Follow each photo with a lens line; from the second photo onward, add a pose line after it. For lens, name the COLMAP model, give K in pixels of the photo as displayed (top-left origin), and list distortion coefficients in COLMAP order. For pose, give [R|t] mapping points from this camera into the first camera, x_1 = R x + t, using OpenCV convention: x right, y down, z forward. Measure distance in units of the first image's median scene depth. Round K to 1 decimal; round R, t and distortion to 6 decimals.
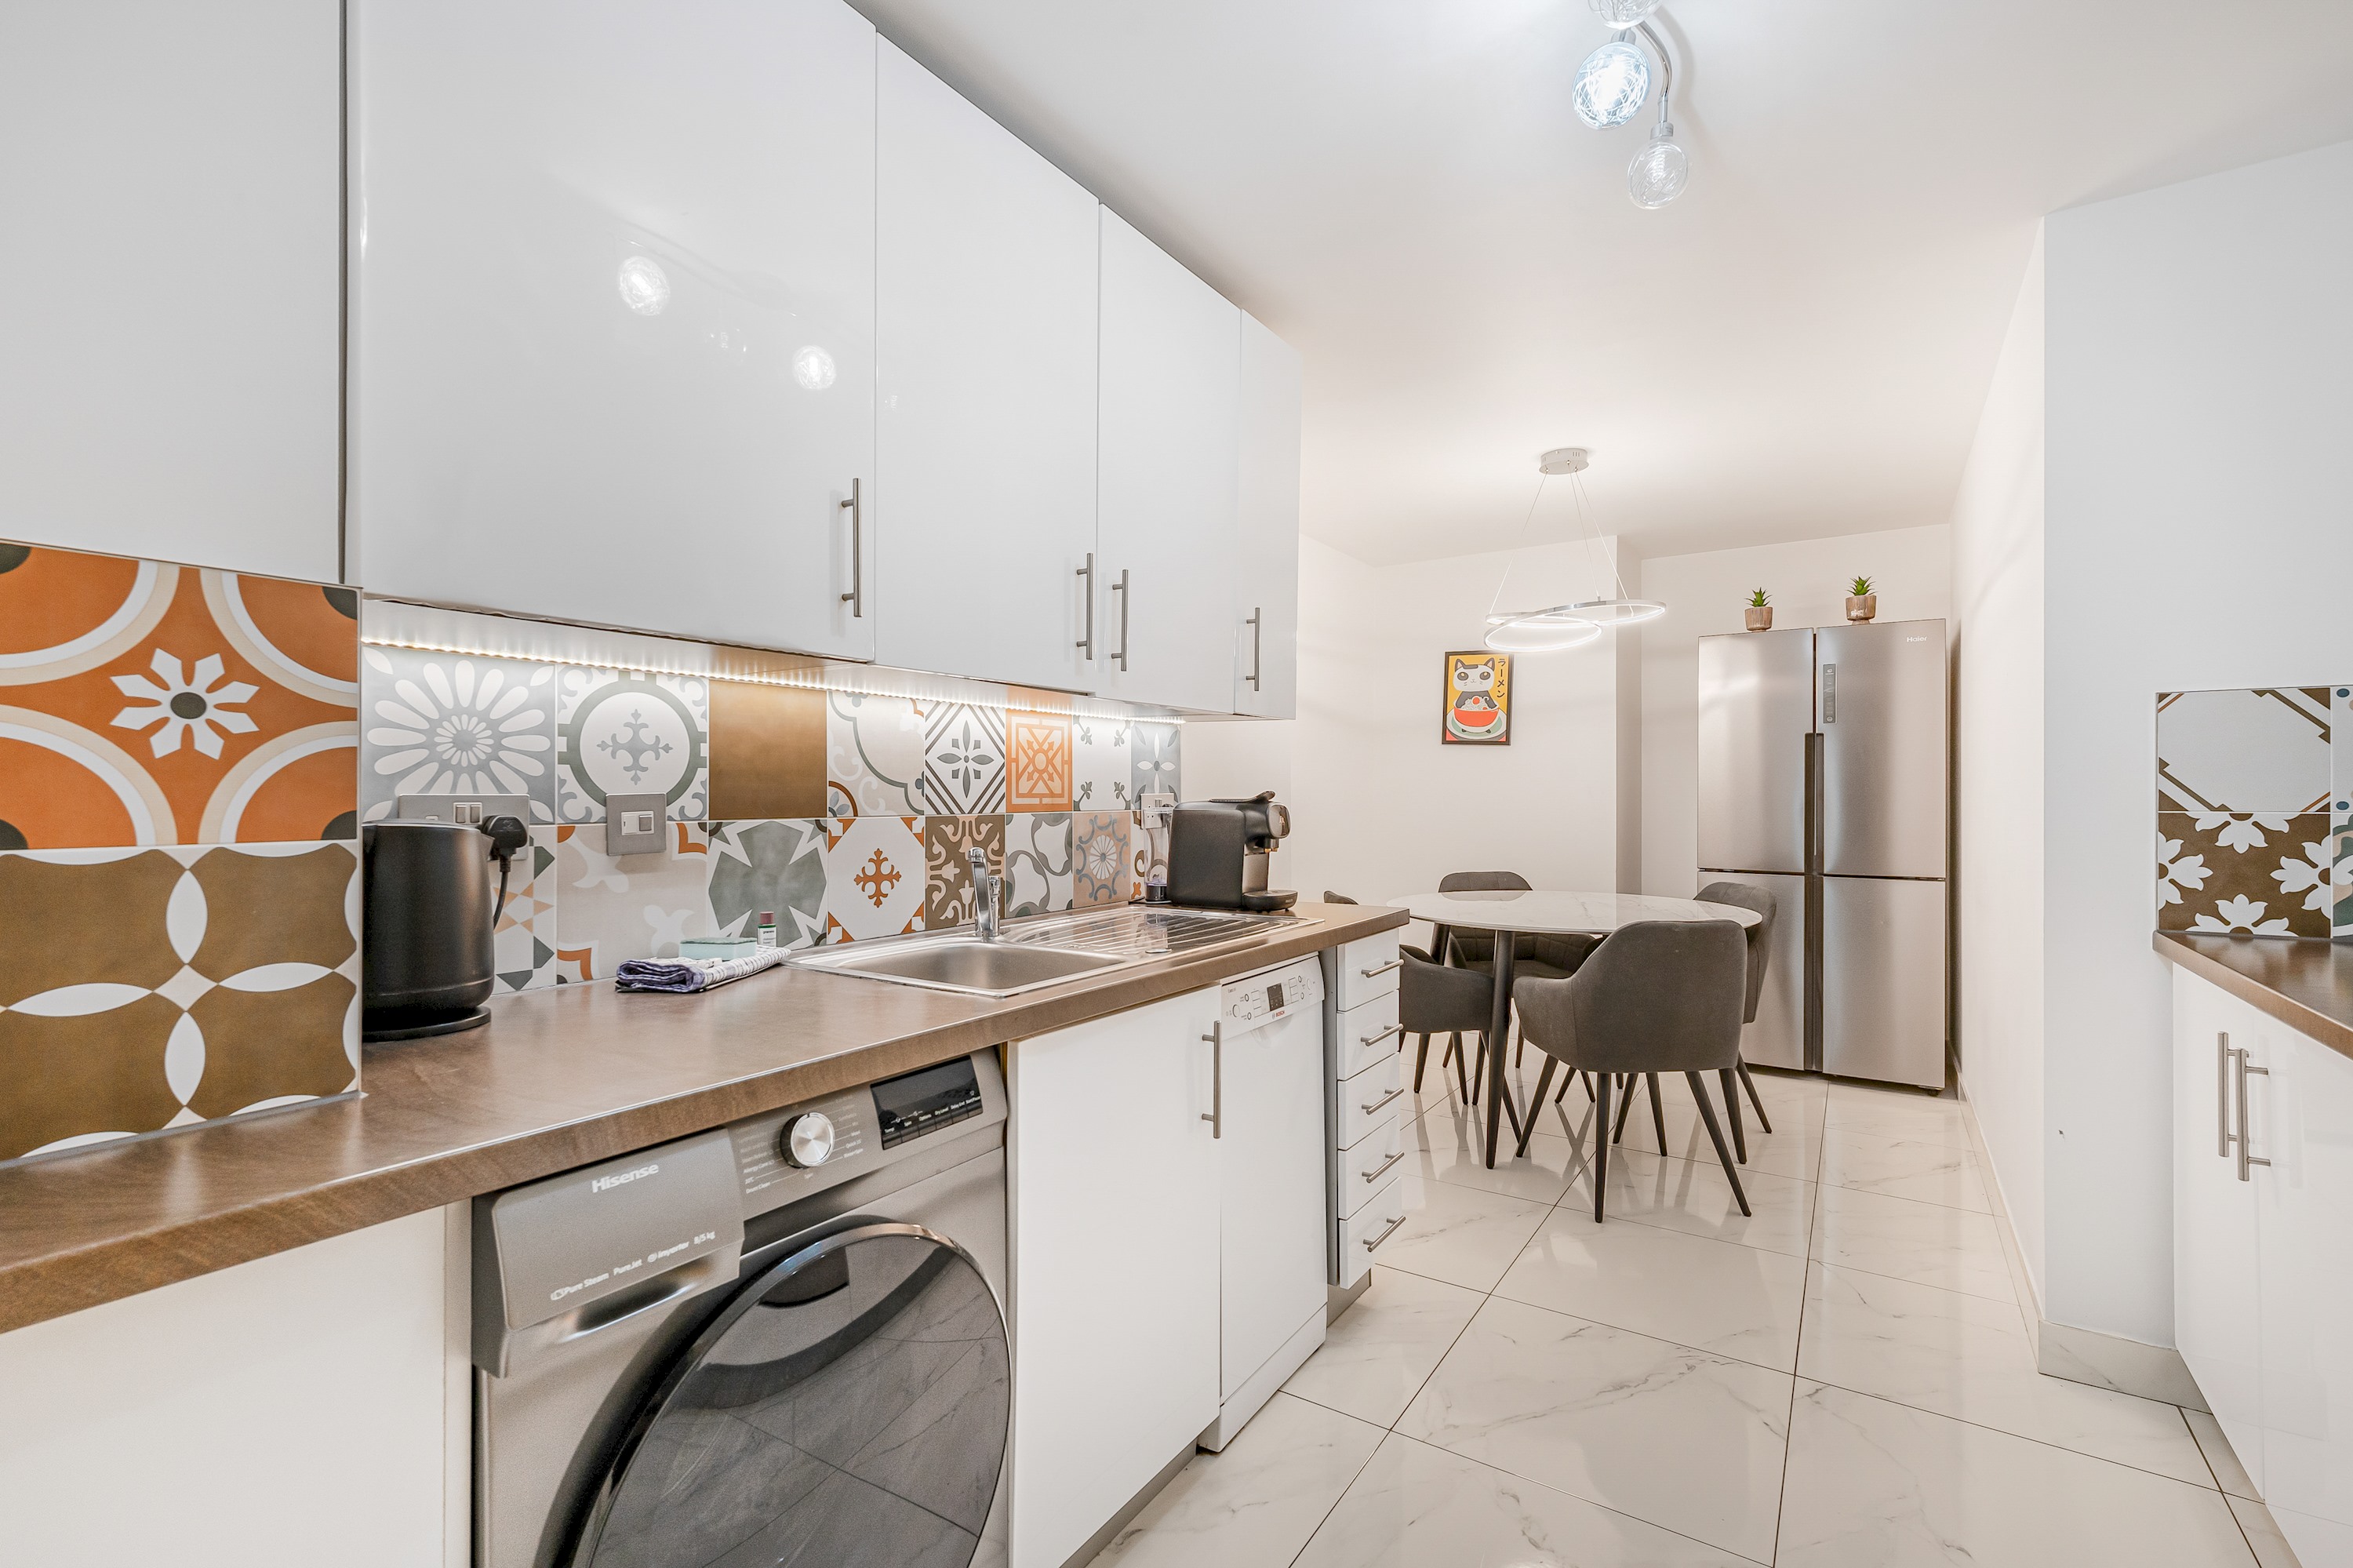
lens RADIAL K [[1023.2, 0, 1176.5], [0, 1023.2, 784.0], [0, 0, 1]] dist [-0.000034, -0.000047]
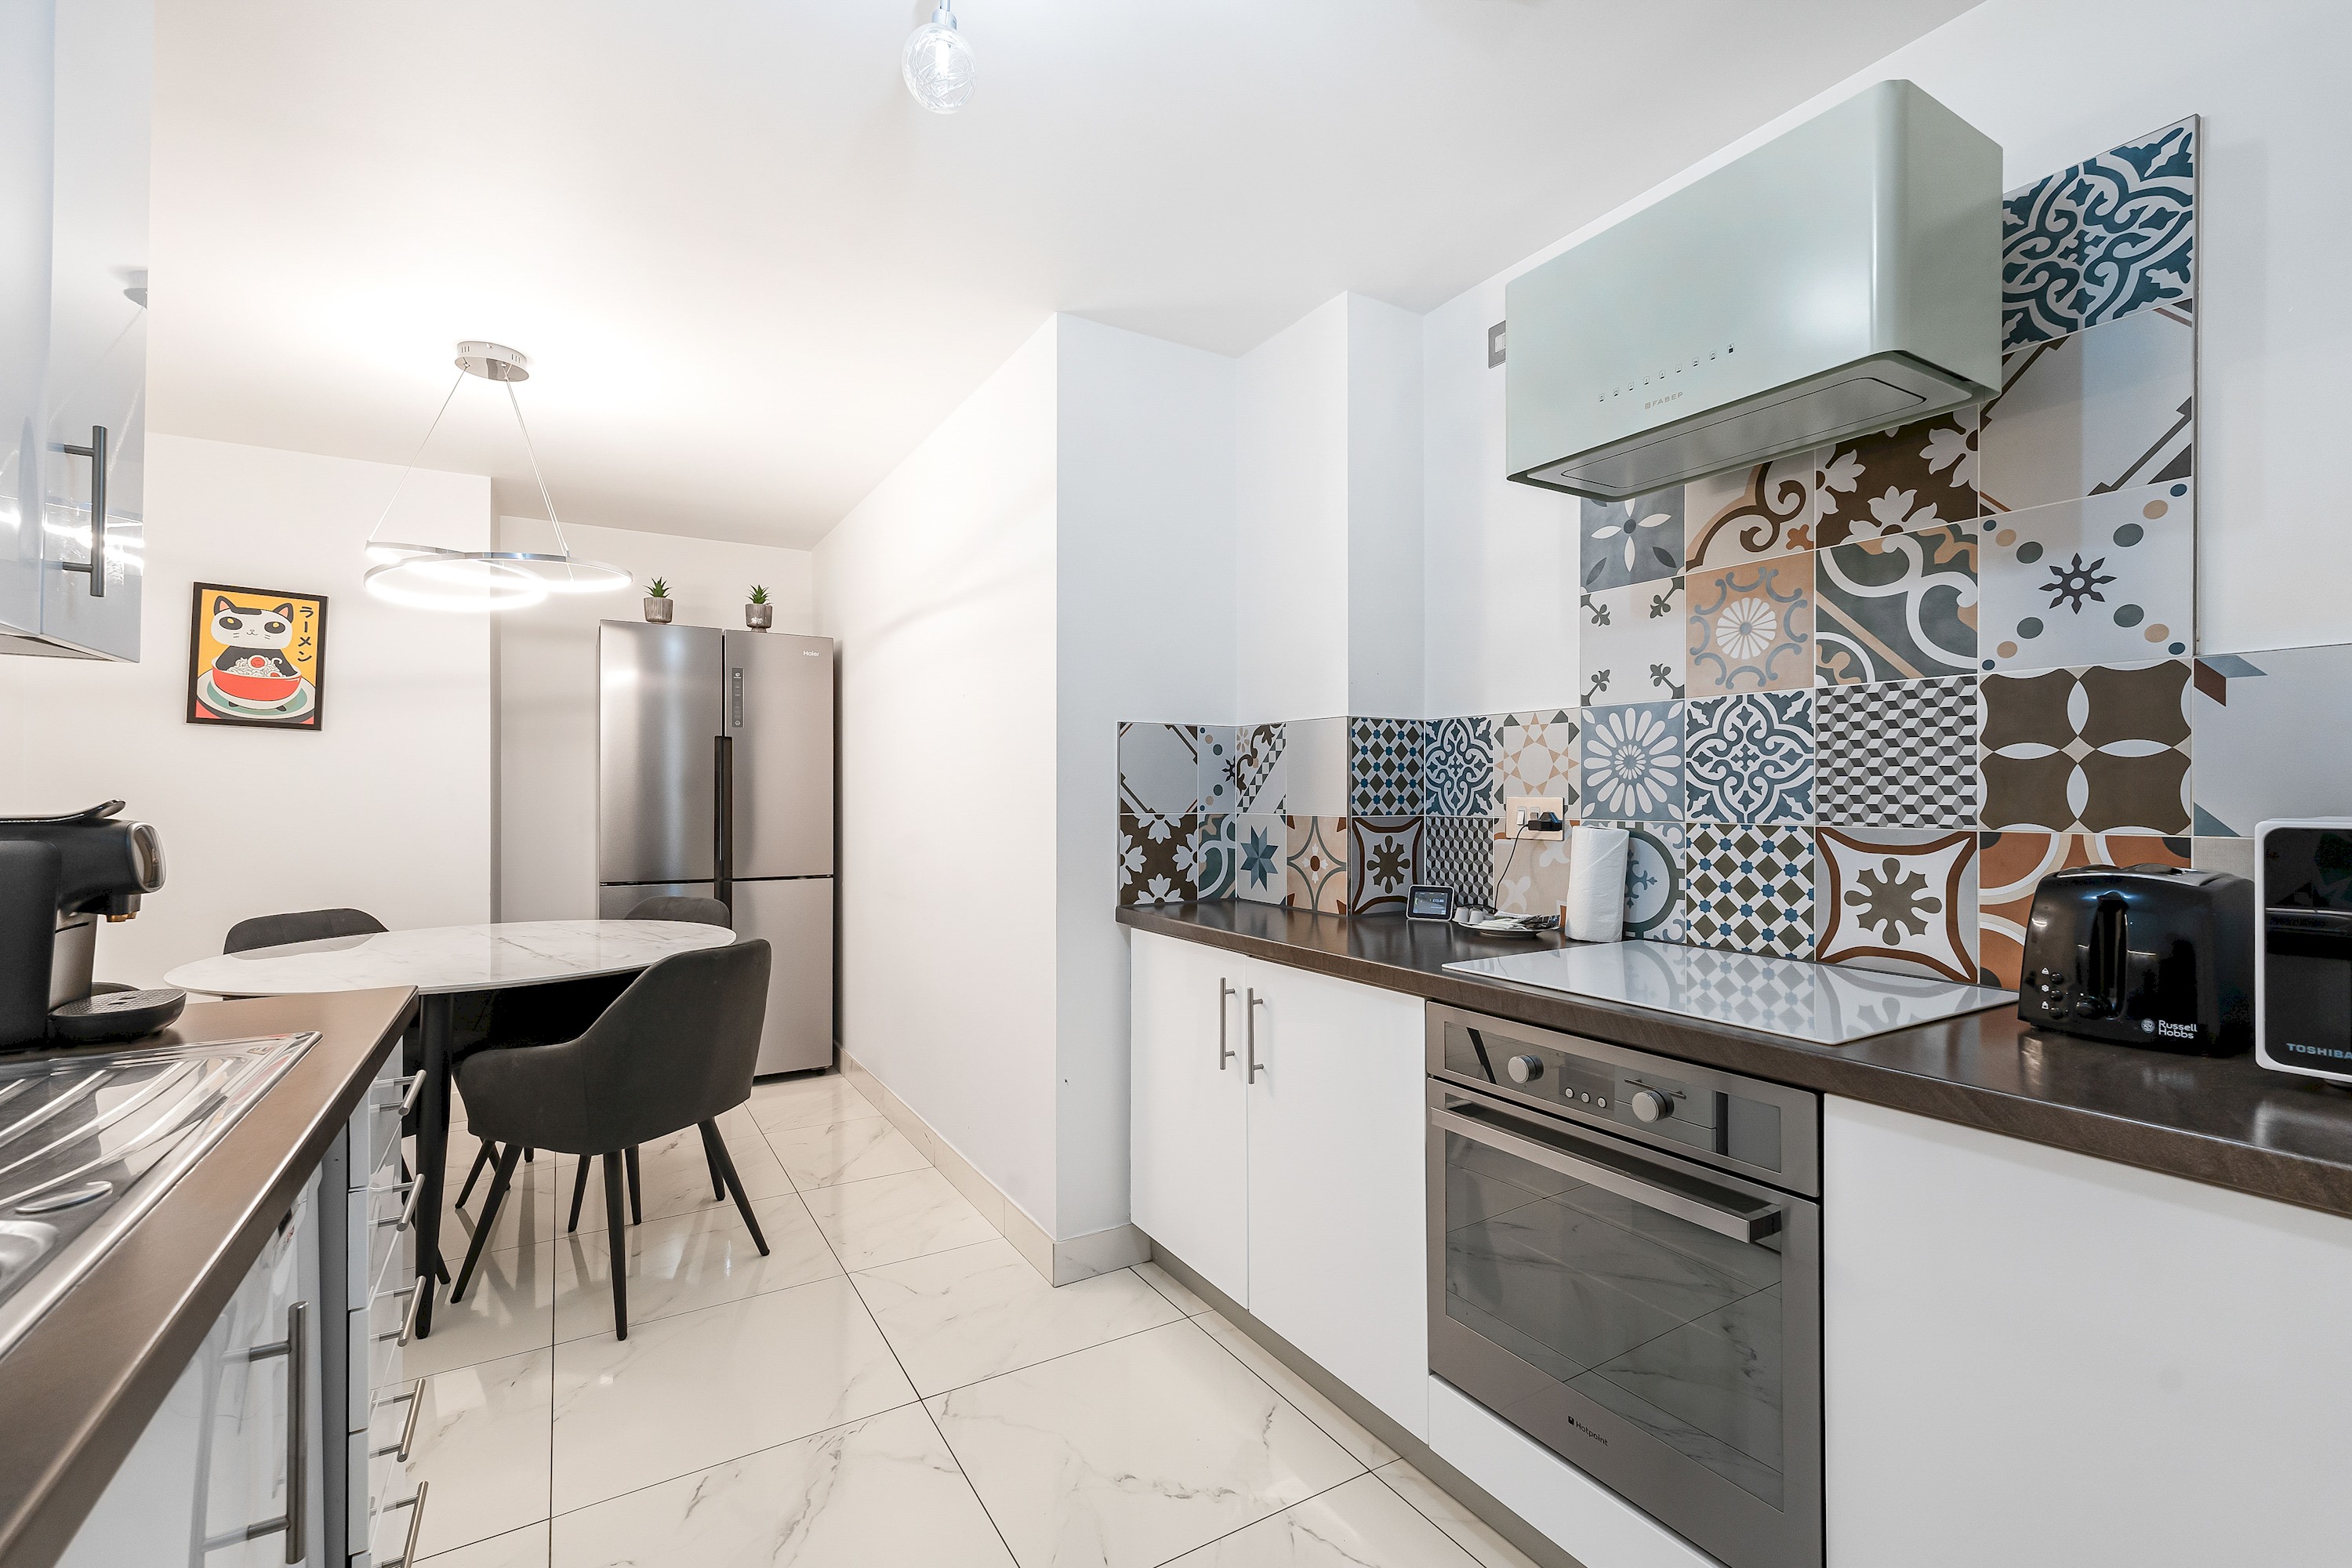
lens RADIAL K [[1038.4, 0, 1183.4], [0, 1038.4, 791.0], [0, 0, 1]] dist [-0.001804, -0.000420]
pose [[0.417396, 0.003954, 0.908716, -0.108269], [-0.009277, 0.999957, -0.000090, -0.001395], [-0.908677, -0.008392, 0.417415, 0.209381]]
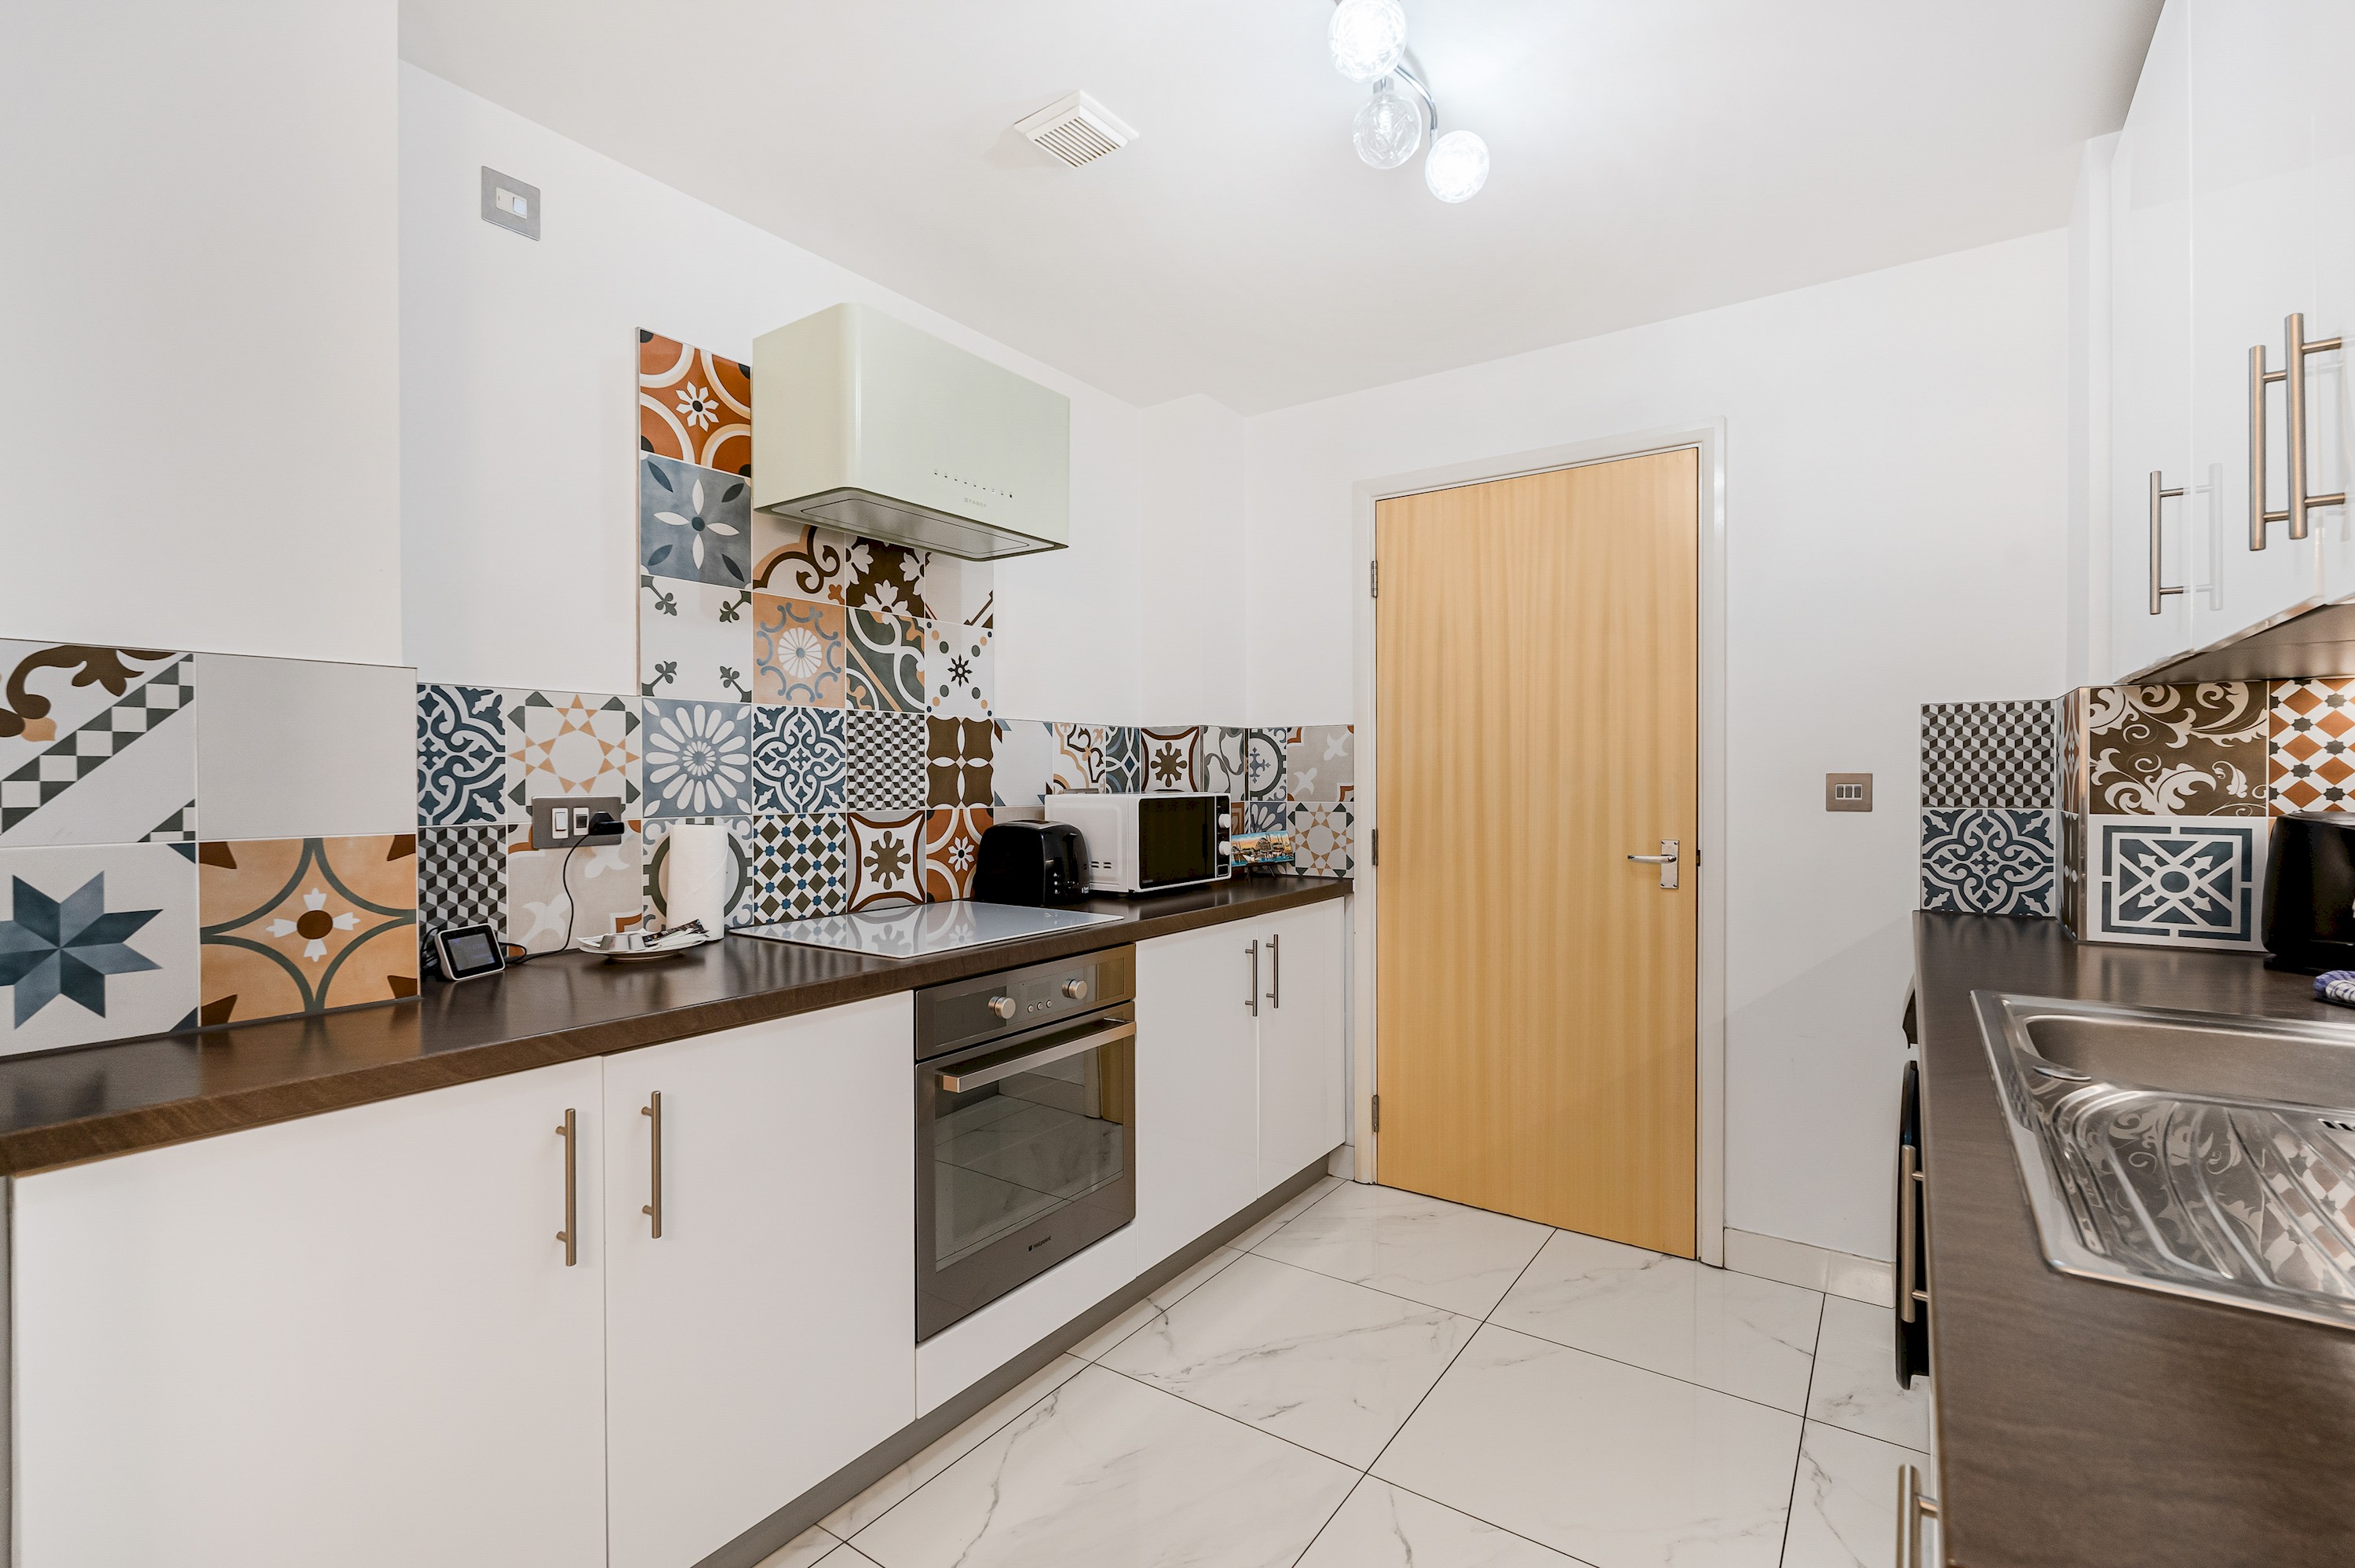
lens RADIAL K [[1047.3, 0, 1174.0], [0, 1047.3, 777.6], [0, 0, 1]] dist [-0.000961, -0.000149]
pose [[-0.999905, 0.006214, 0.012308, 0.248357], [0.006104, 0.999941, -0.008943, -0.002333], [-0.012363, -0.008867, -0.999884, 0.808634]]
